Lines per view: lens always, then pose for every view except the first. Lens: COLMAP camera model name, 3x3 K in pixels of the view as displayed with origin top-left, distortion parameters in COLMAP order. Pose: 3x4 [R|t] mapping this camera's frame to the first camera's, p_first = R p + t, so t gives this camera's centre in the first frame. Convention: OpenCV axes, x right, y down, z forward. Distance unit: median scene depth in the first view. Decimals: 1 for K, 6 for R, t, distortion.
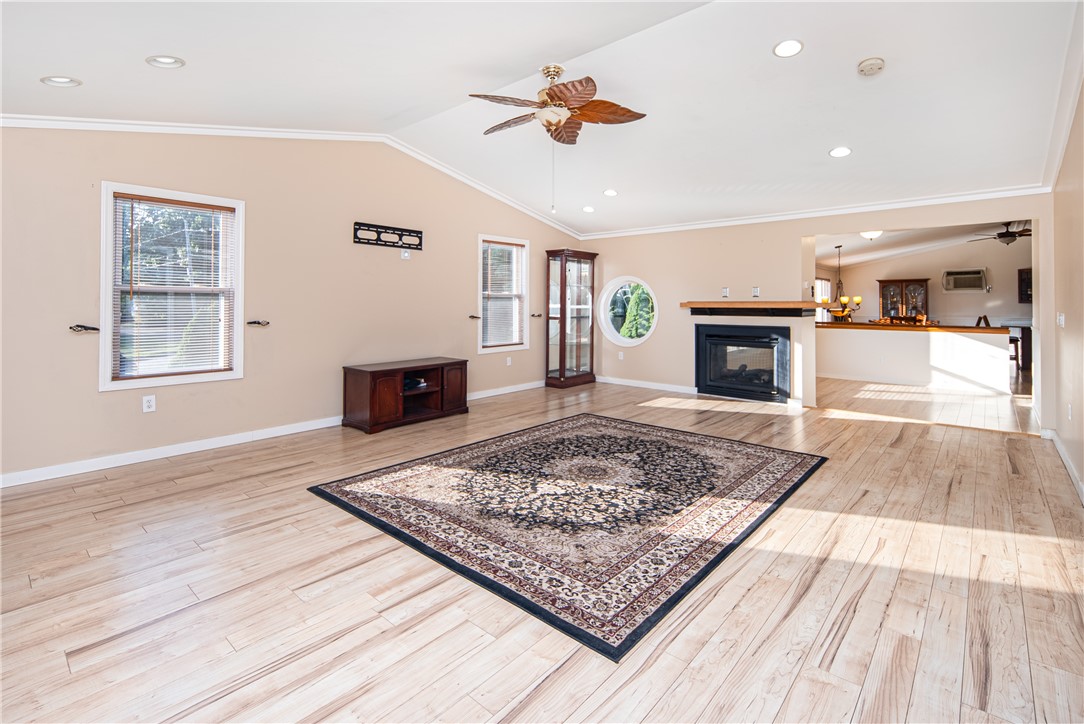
lens RADIAL K [[488.8, 0, 540.6], [0, 488.8, 297.8], [0, 0, 1]] dist [-0.000211, 0.000277]
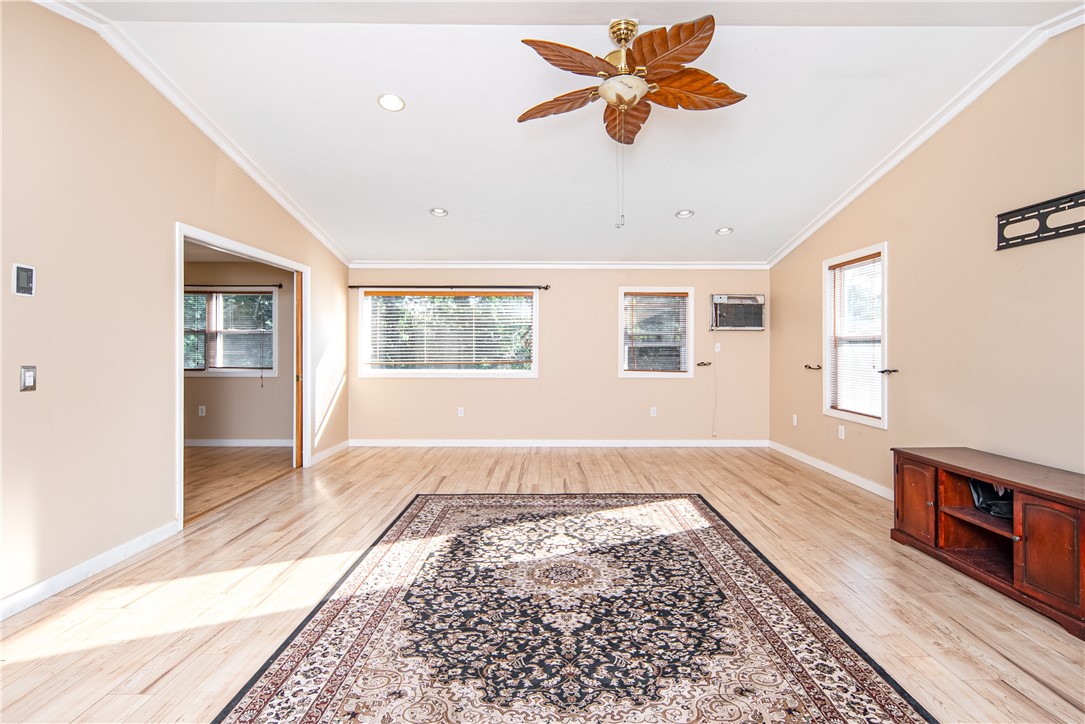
lens RADIAL K [[529.5, 0, 545.4], [0, 529.5, 349.3], [0, 0, 1]] dist [-0.000055, -0.000019]
pose [[-0.753306, -0.002919, -0.657663, 0.757876], [0.001658, 0.999979, -0.006338, 0.020529], [0.657668, -0.005865, -0.753285, 1.832761]]
